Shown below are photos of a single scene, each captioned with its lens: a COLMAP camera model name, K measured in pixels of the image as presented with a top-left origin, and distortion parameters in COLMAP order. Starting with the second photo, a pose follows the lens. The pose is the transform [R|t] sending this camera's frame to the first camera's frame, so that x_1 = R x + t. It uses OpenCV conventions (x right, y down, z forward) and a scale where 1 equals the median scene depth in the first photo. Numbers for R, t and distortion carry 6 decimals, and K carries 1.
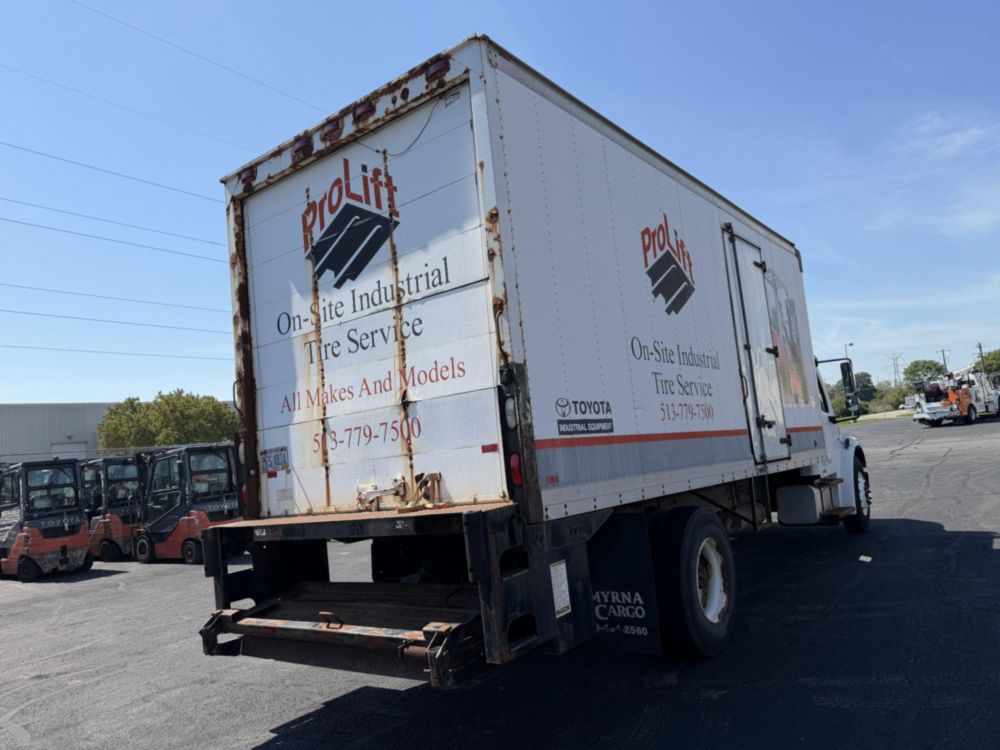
lens RADIAL K [[698.2, 0, 500.0], [0, 698.2, 375.0], [0, 0, 1]] dist [0.129466, -0.179668]
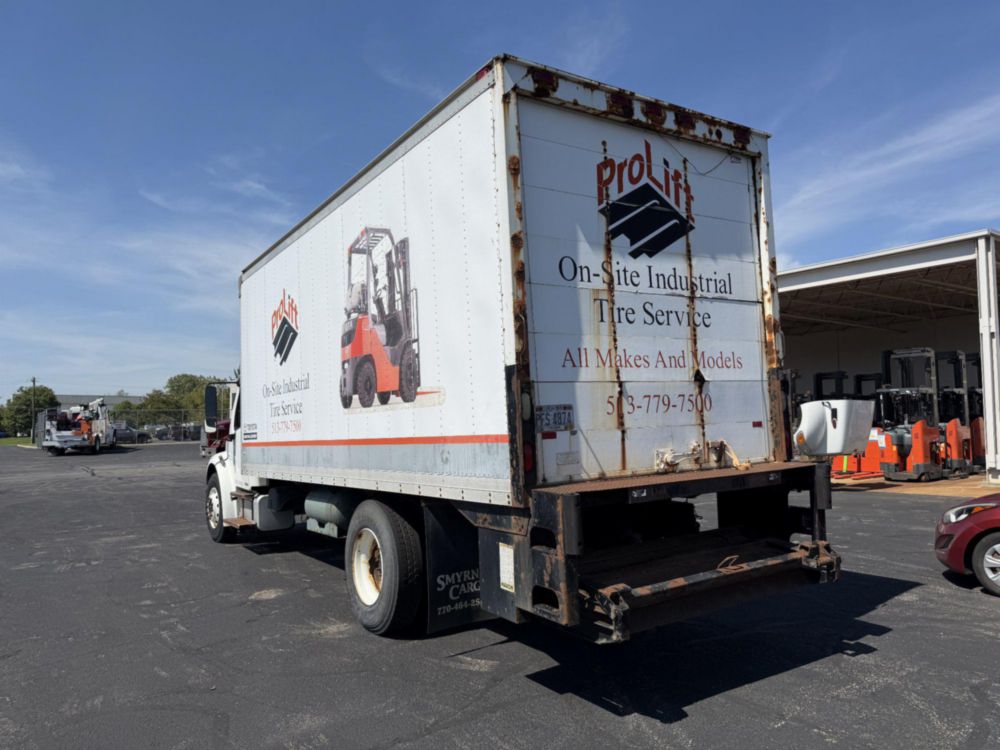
lens RADIAL K [[698.2, 0, 500.0], [0, 698.2, 375.0], [0, 0, 1]] dist [0.129466, -0.179668]
pose [[0.331300, 0.151837, 0.931228, -1.230891], [-0.104679, 0.986789, -0.123655, 0.193348], [-0.937701, -0.056513, 0.342817, 0.829134]]
